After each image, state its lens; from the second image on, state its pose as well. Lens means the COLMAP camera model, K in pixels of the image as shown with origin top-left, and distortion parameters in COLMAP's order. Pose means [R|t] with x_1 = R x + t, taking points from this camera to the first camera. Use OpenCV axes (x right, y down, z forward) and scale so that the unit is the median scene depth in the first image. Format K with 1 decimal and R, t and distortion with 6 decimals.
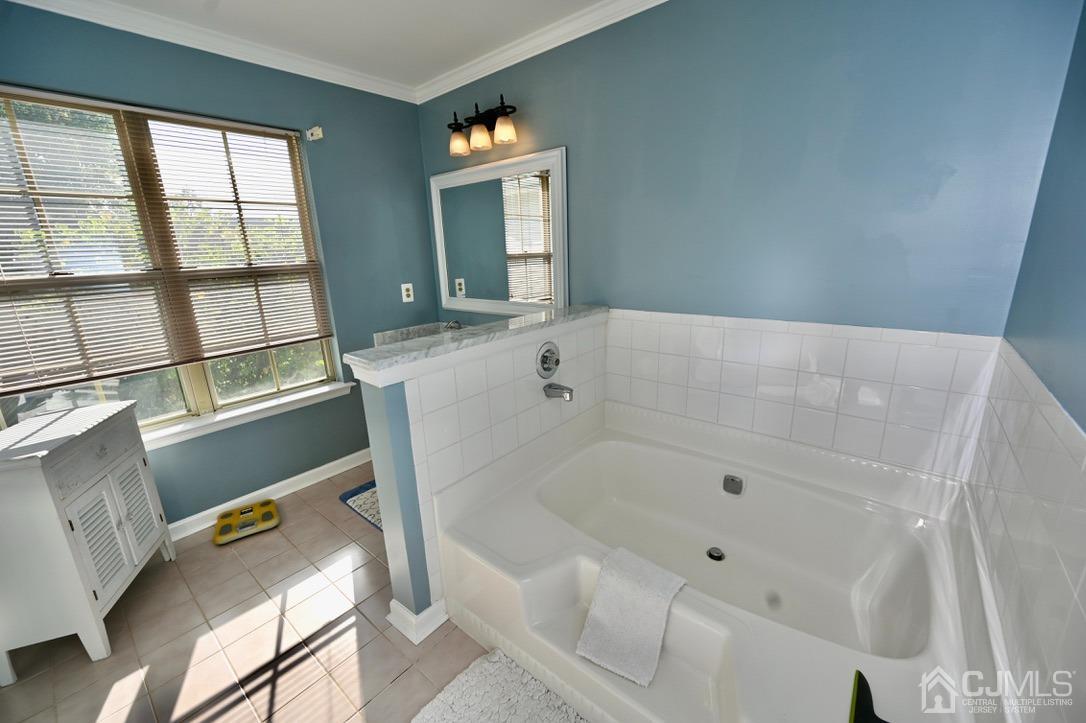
lens RADIAL K [[427.4, 0, 541.4], [0, 427.4, 361.7], [0, 0, 1]] dist [-0.002318, 0.001141]
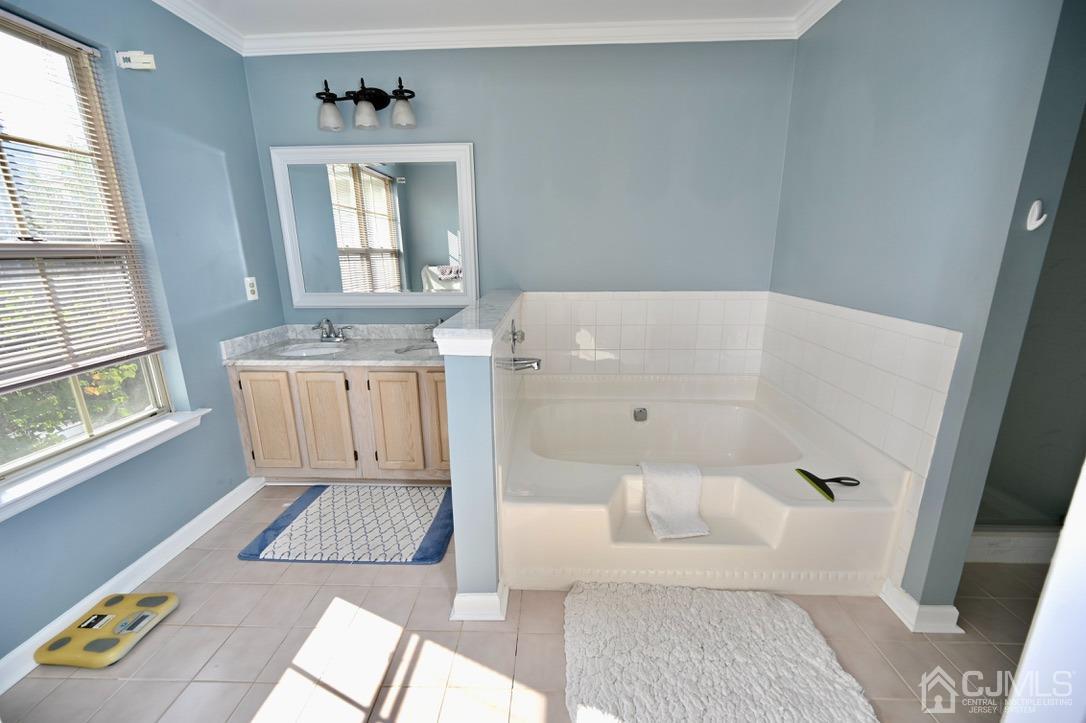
lens RADIAL K [[427.4, 0, 539.9], [0, 427.4, 358.6], [0, 0, 1]] dist [-0.002318, 0.001141]
pose [[0.794526, -0.121531, 0.594944, -0.442797], [0.138172, 0.990249, 0.017758, 0.032305], [-0.591301, 0.068096, 0.803571, 0.064648]]
